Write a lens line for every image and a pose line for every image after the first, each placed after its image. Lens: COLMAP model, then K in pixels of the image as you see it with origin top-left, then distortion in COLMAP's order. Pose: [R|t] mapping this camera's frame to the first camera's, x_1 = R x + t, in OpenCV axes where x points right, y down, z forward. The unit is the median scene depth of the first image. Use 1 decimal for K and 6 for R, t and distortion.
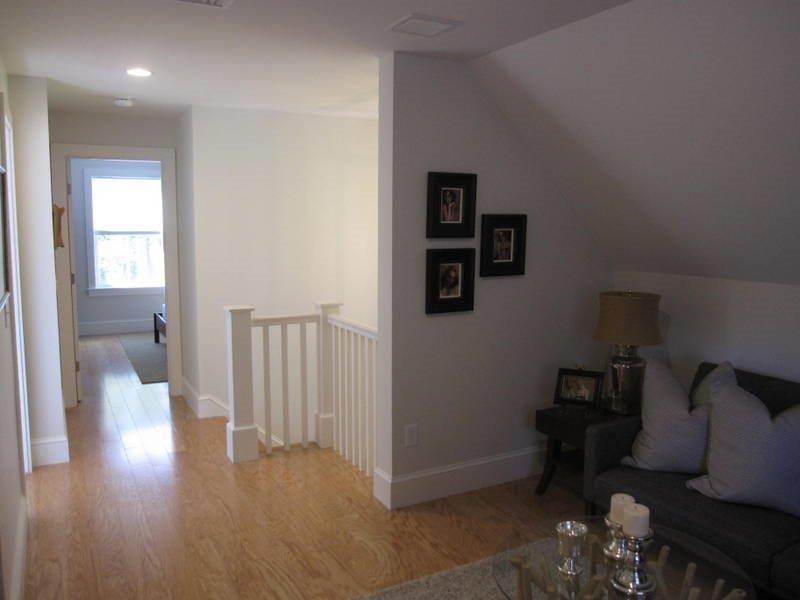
lens RADIAL K [[661.6, 0, 400.0], [0, 661.6, 300.0], [0, 0, 1]] dist [-0.063469, -0.005371]
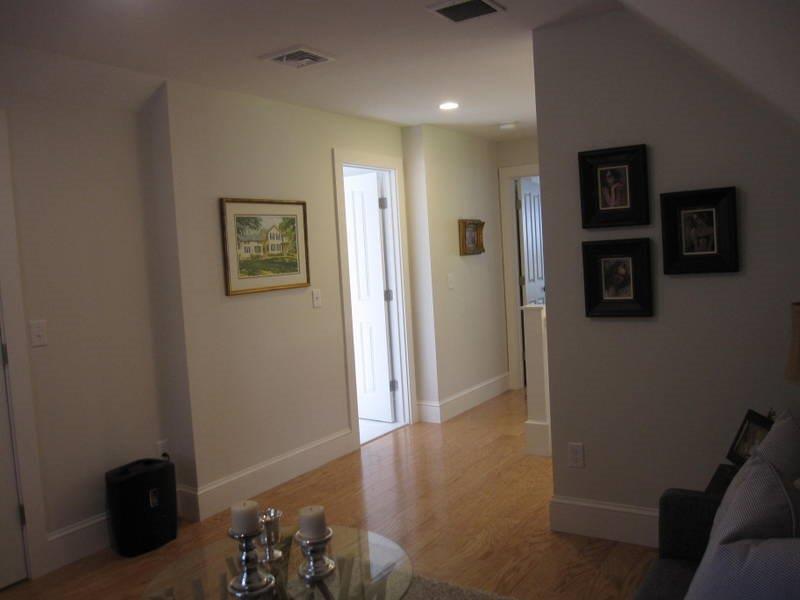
lens RADIAL K [[661.6, 0, 400.0], [0, 661.6, 300.0], [0, 0, 1]] dist [-0.063469, -0.005371]
pose [[0.466109, 0.029991, -0.884219, 0.669840], [-0.045485, 0.998916, 0.009904, 0.001699], [0.883557, 0.035602, 0.466968, 0.375579]]
